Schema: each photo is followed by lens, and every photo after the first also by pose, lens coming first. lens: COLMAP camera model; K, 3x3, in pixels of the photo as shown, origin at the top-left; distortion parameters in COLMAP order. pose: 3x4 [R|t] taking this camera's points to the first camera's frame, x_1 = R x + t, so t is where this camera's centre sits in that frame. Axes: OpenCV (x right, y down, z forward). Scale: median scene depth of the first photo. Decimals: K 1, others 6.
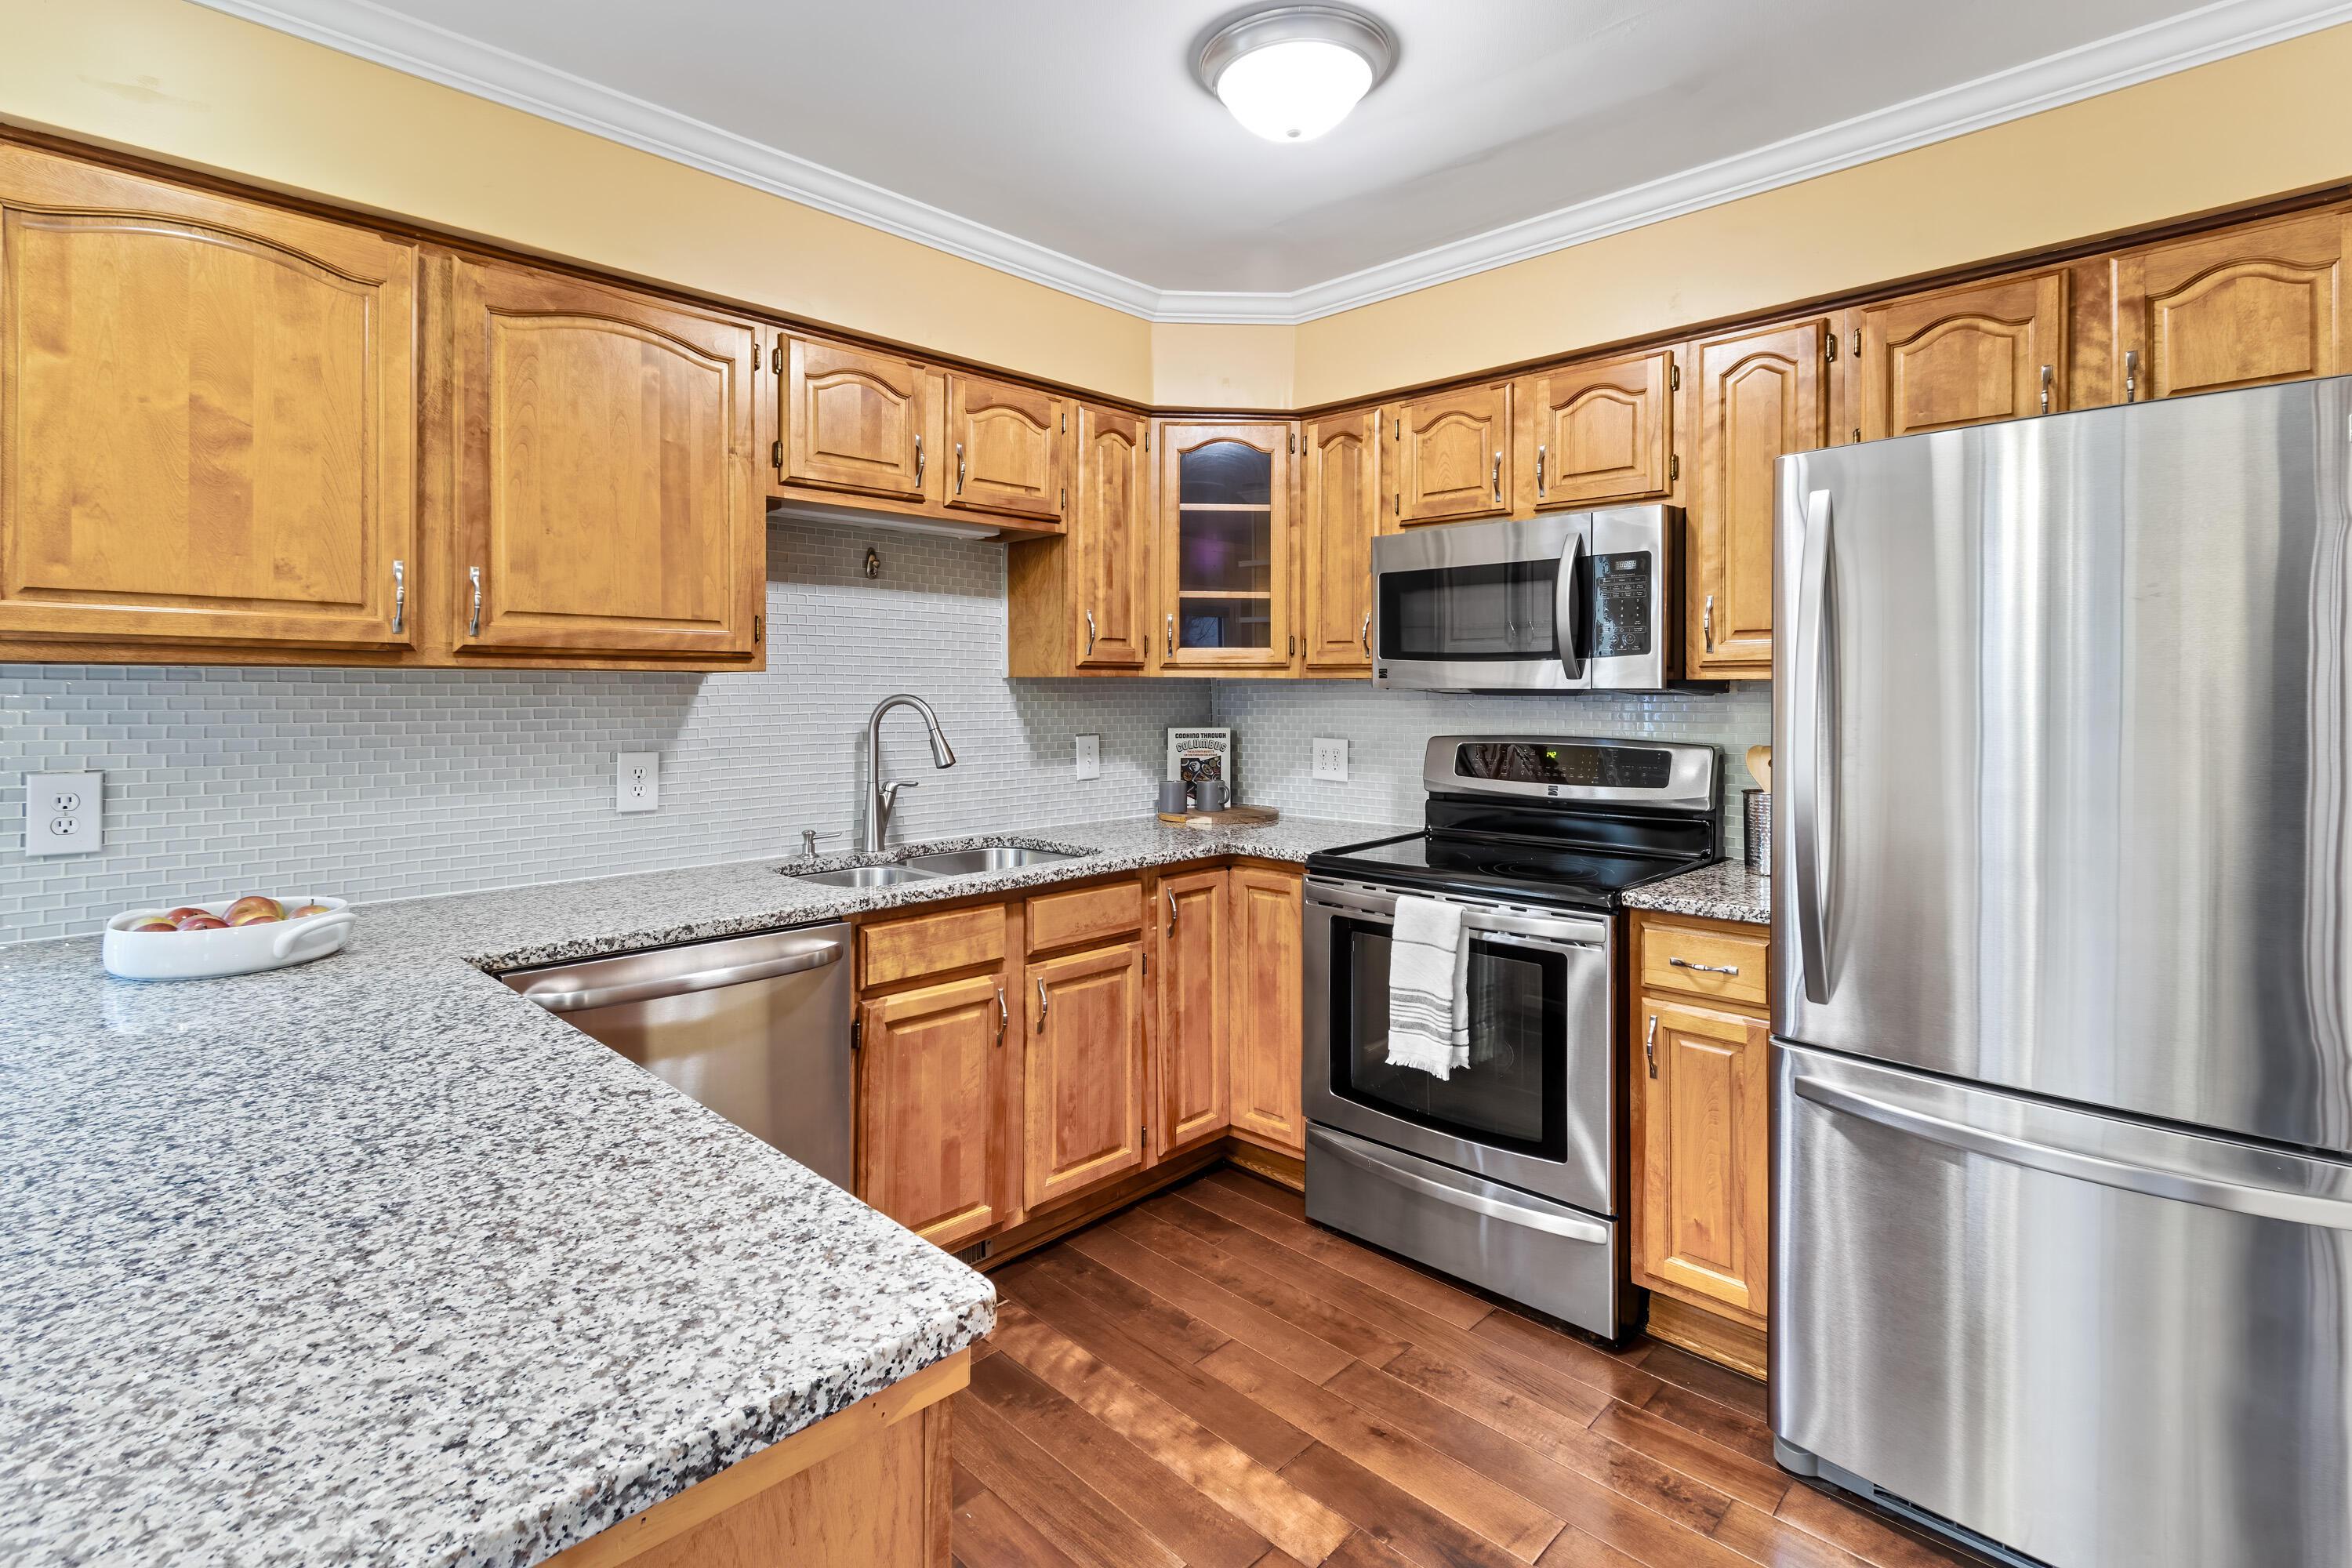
lens RADIAL K [[1118.9, 0, 1172.2], [0, 1118.9, 696.0], [0, 0, 1]] dist [0.002727, -0.000077]
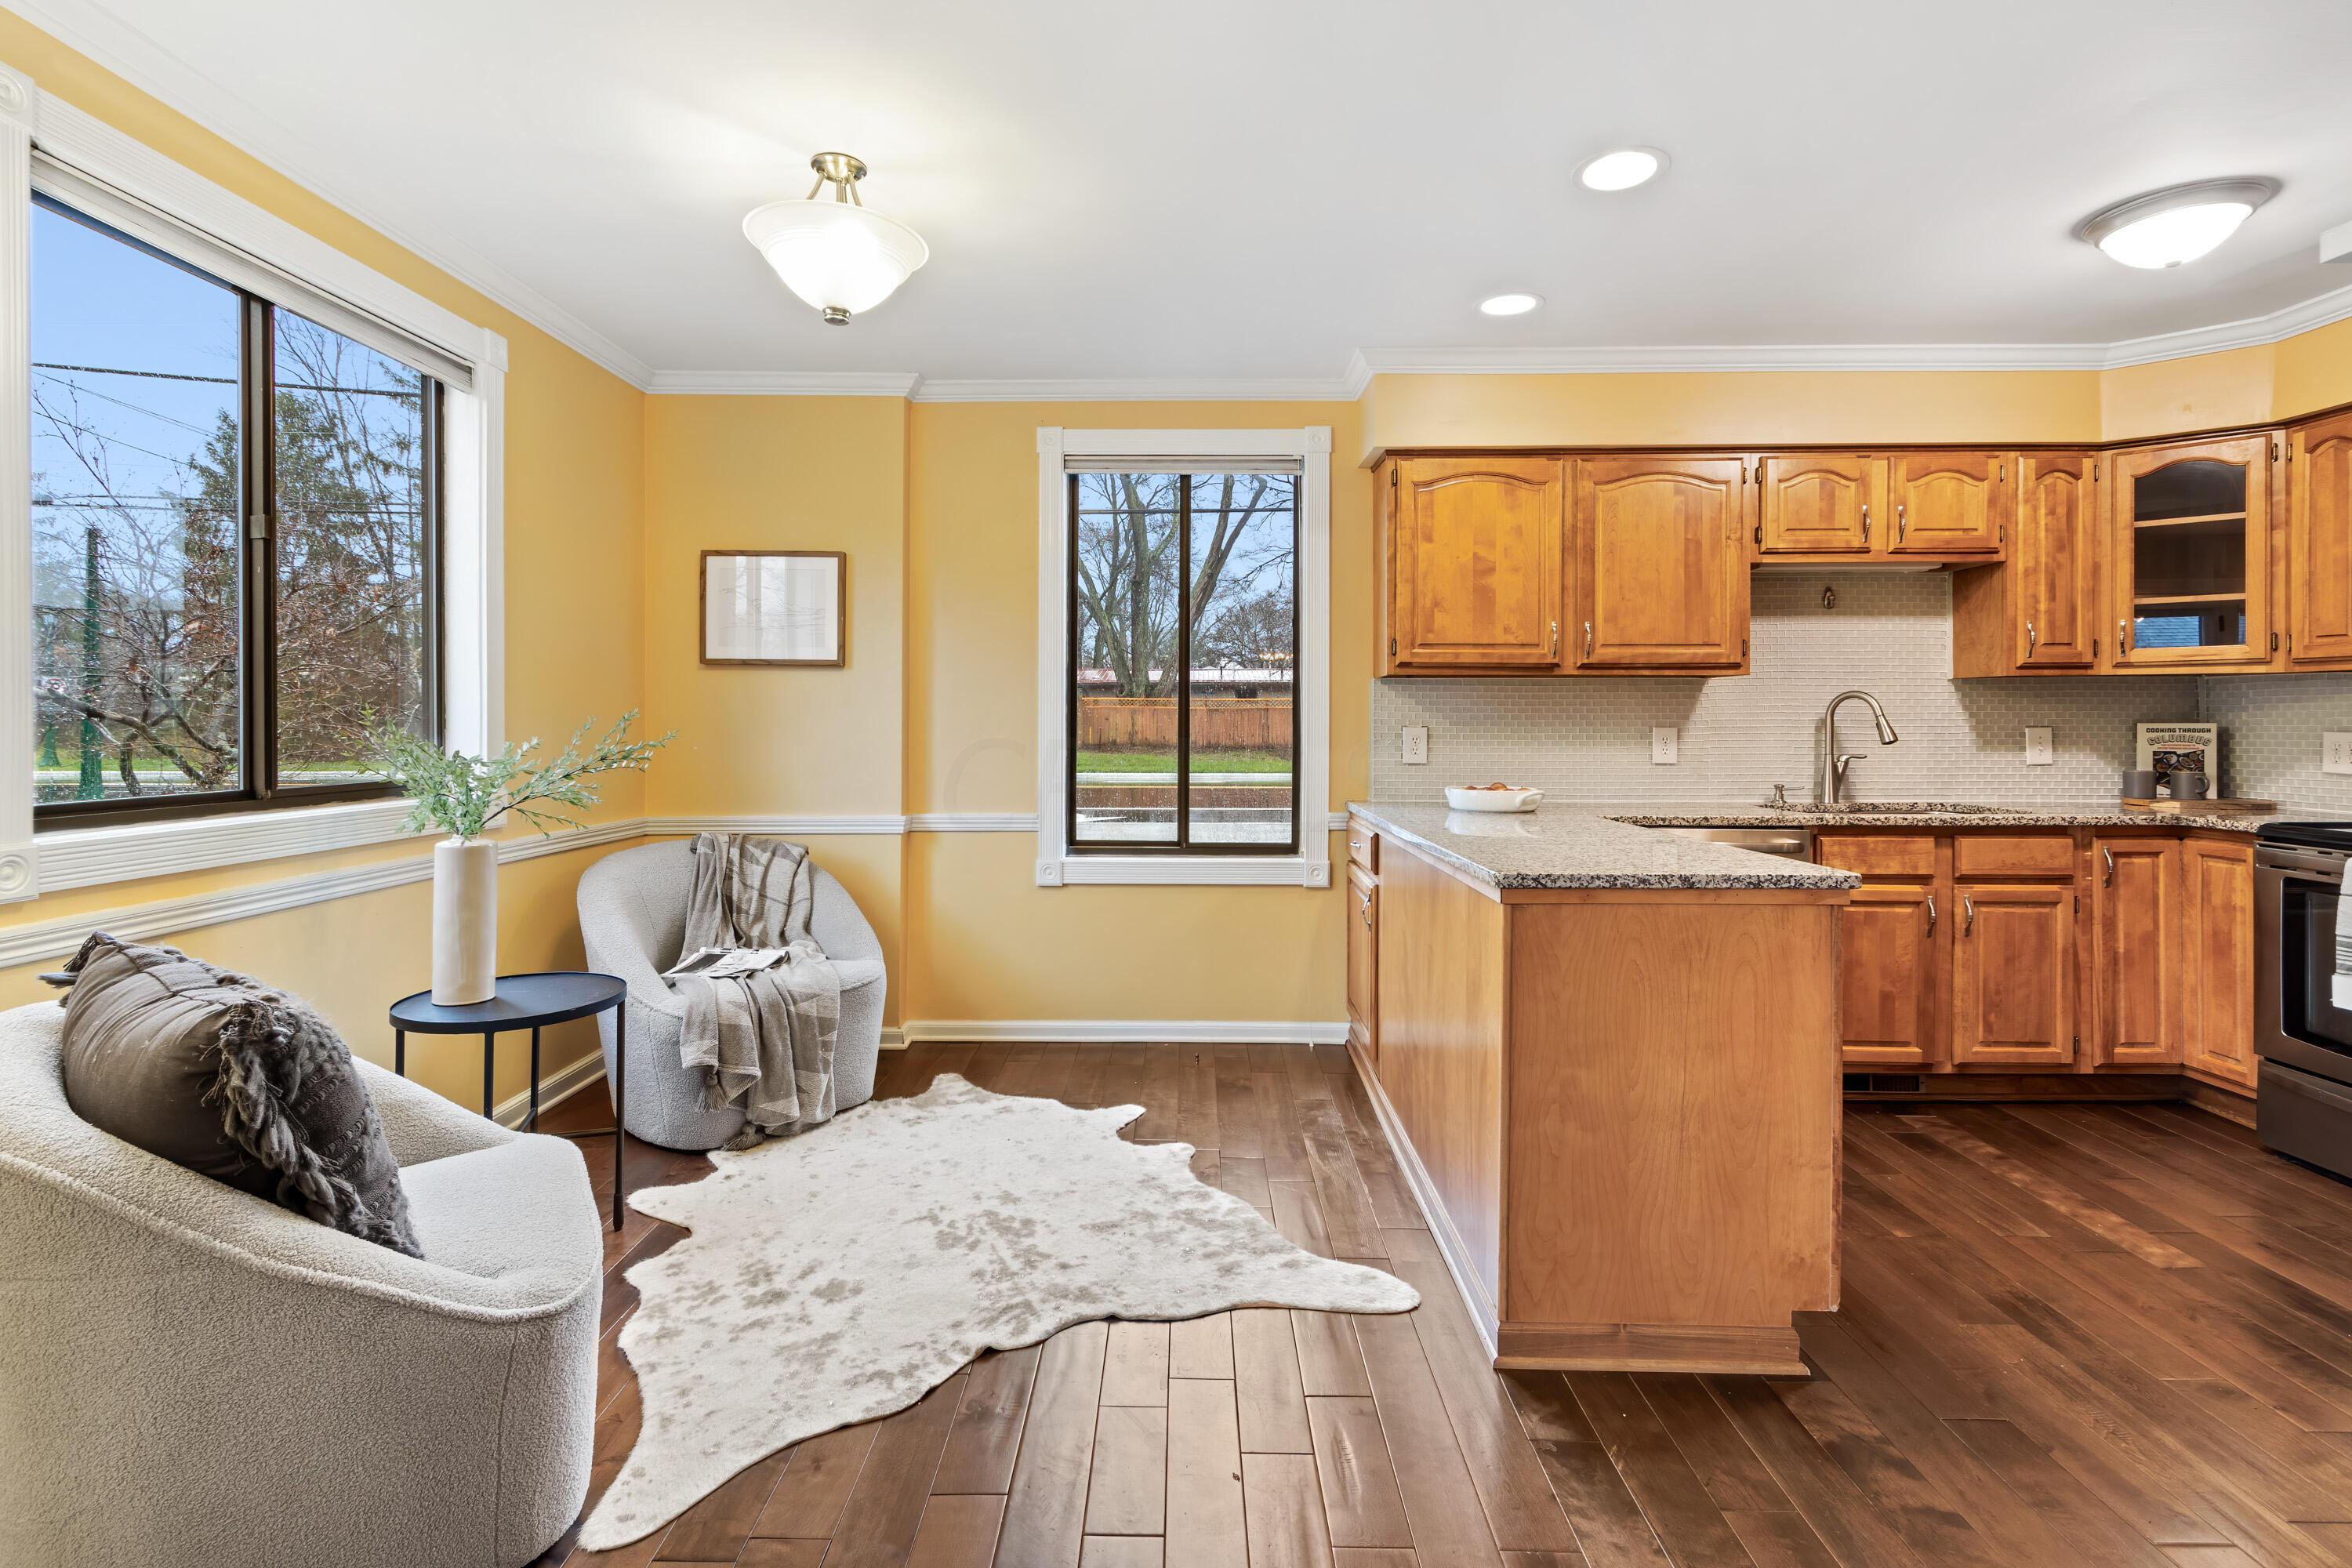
lens RADIAL K [[1105.1, 0, 1155.1], [0, 1105.1, 720.3], [0, 0, 1]] dist [0.002218, -0.001755]
pose [[0.681721, -0.000166, -0.731612, 0.180698], [-0.003168, 0.999990, -0.003179, 0.044043], [0.731606, 0.004485, 0.681713, -0.597314]]
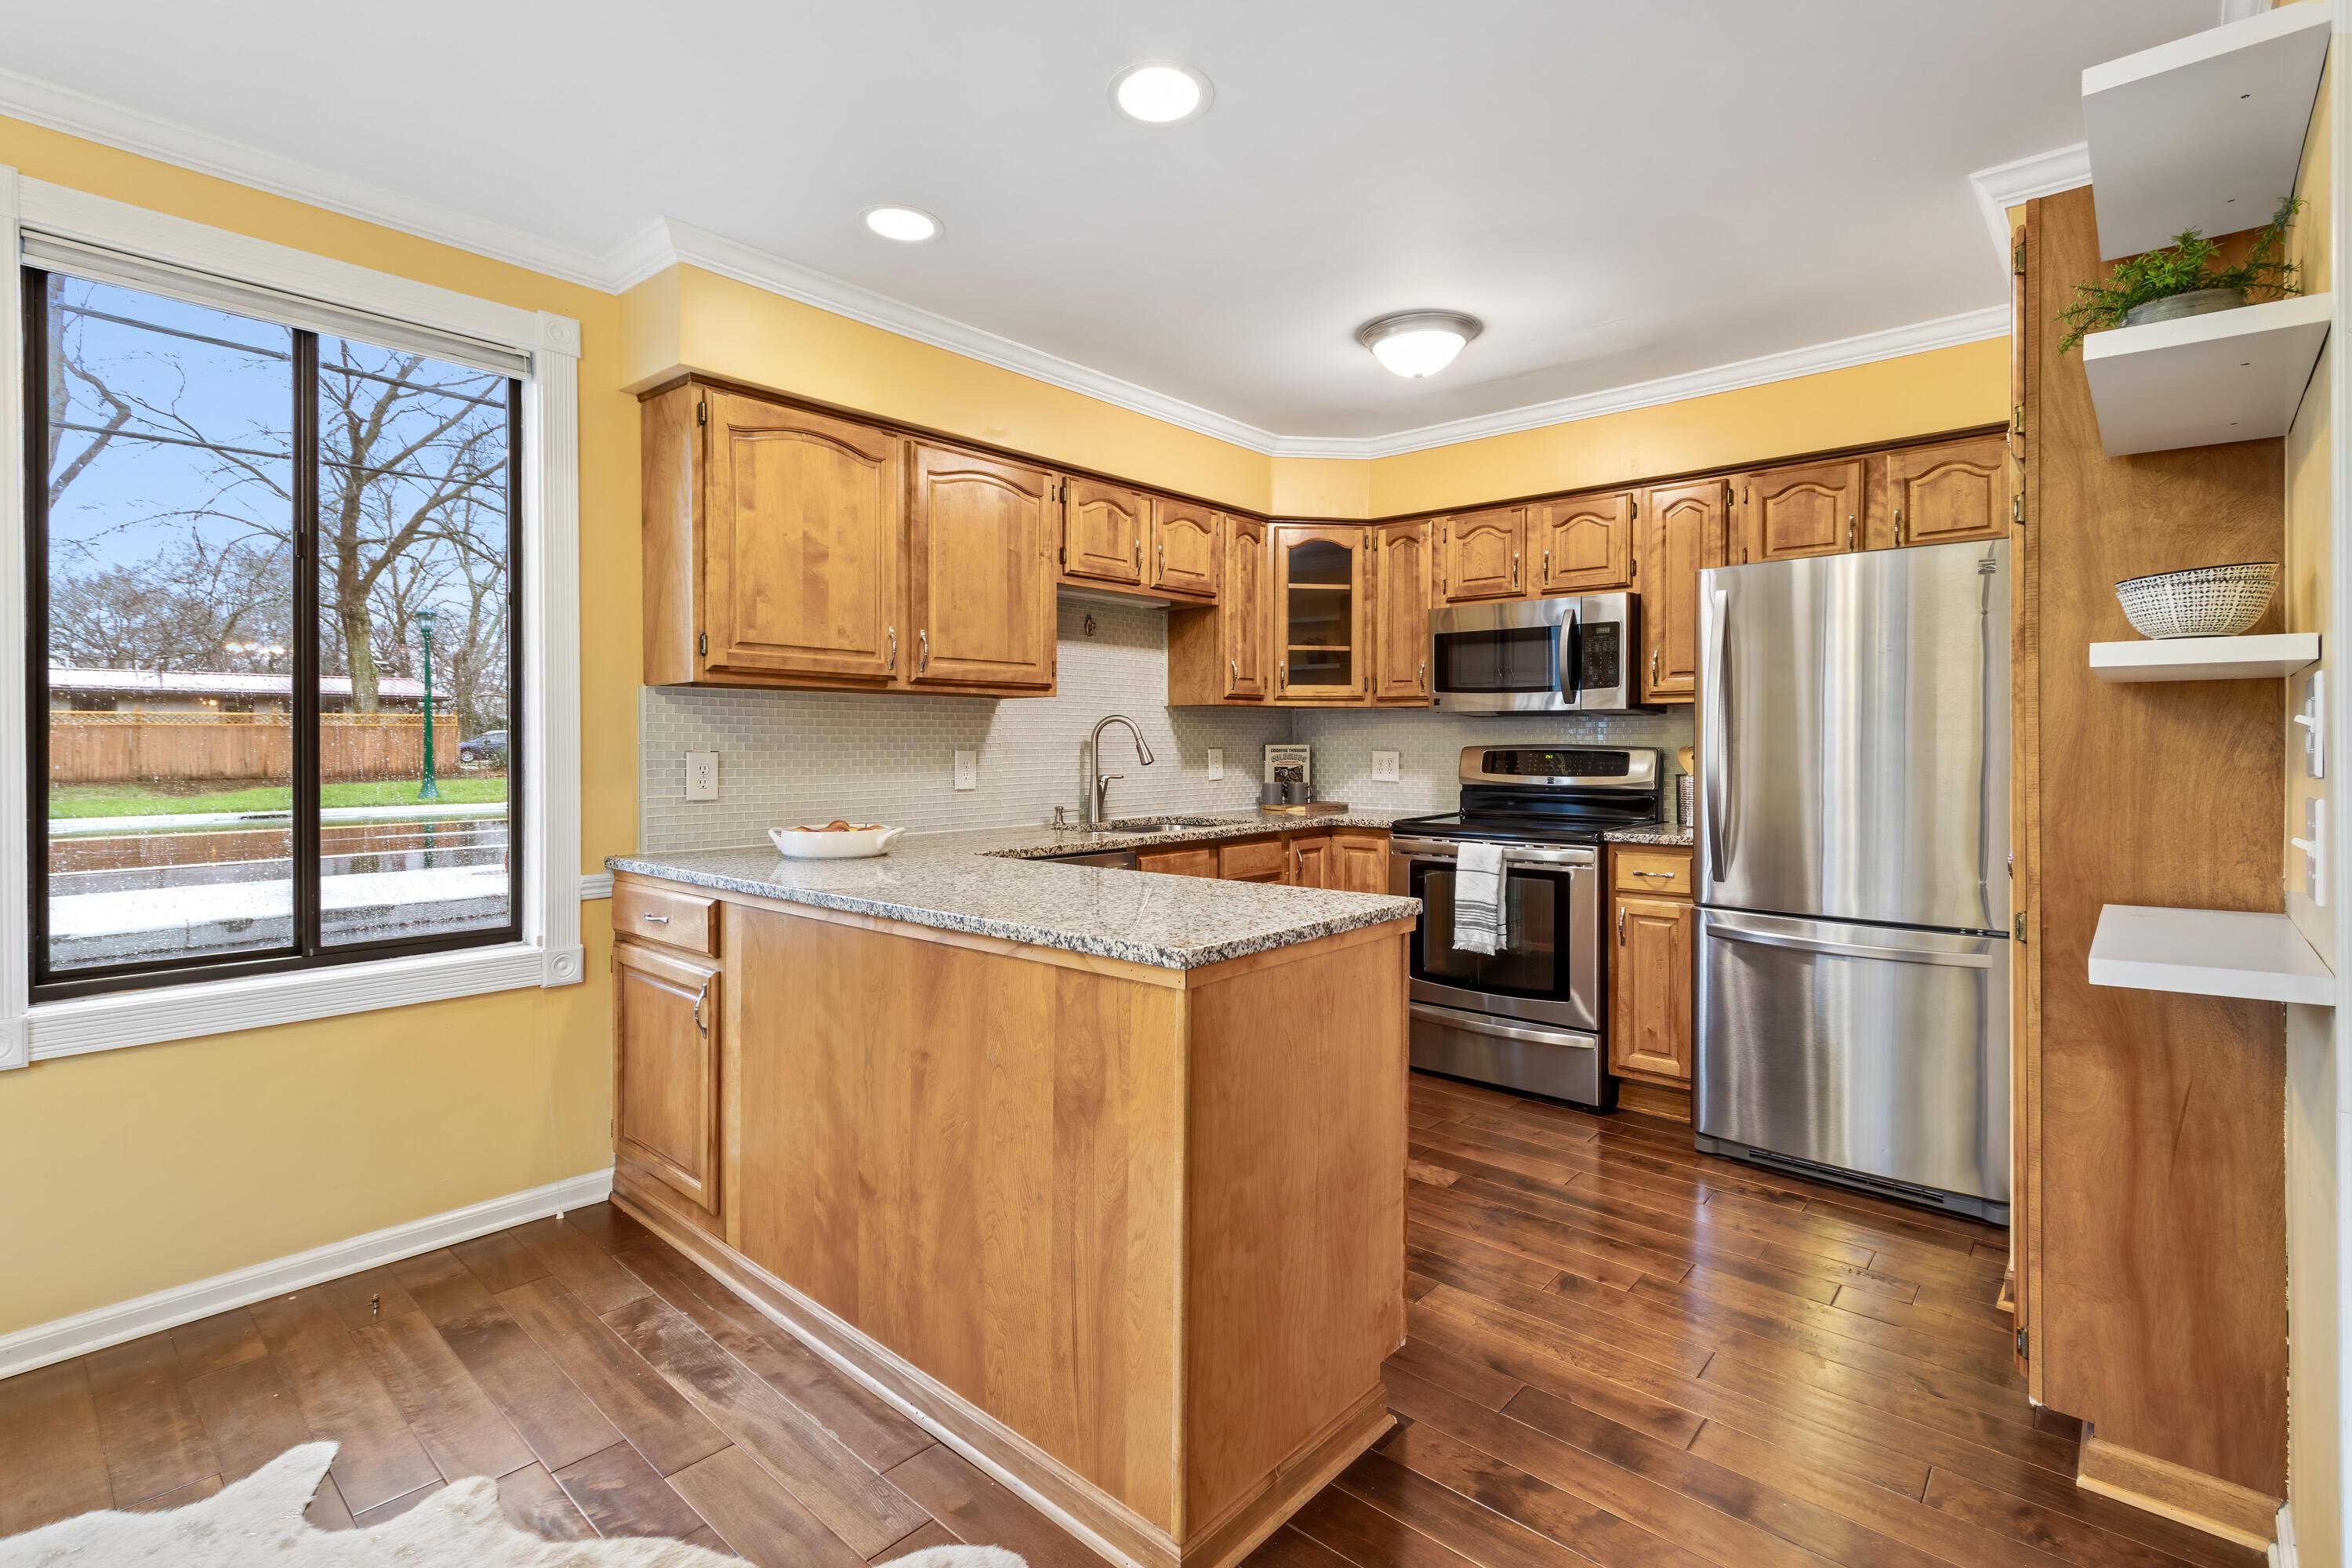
lens RADIAL K [[1098.4, 0, 1172.5], [0, 1098.4, 752.9], [0, 0, 1]] dist [0.004188, 0.000091]
pose [[0.998773, -0.000850, 0.049510, -0.251846], [0.000550, 0.999981, 0.006069, 0.041391], [-0.049515, -0.006034, 0.998755, -0.467684]]
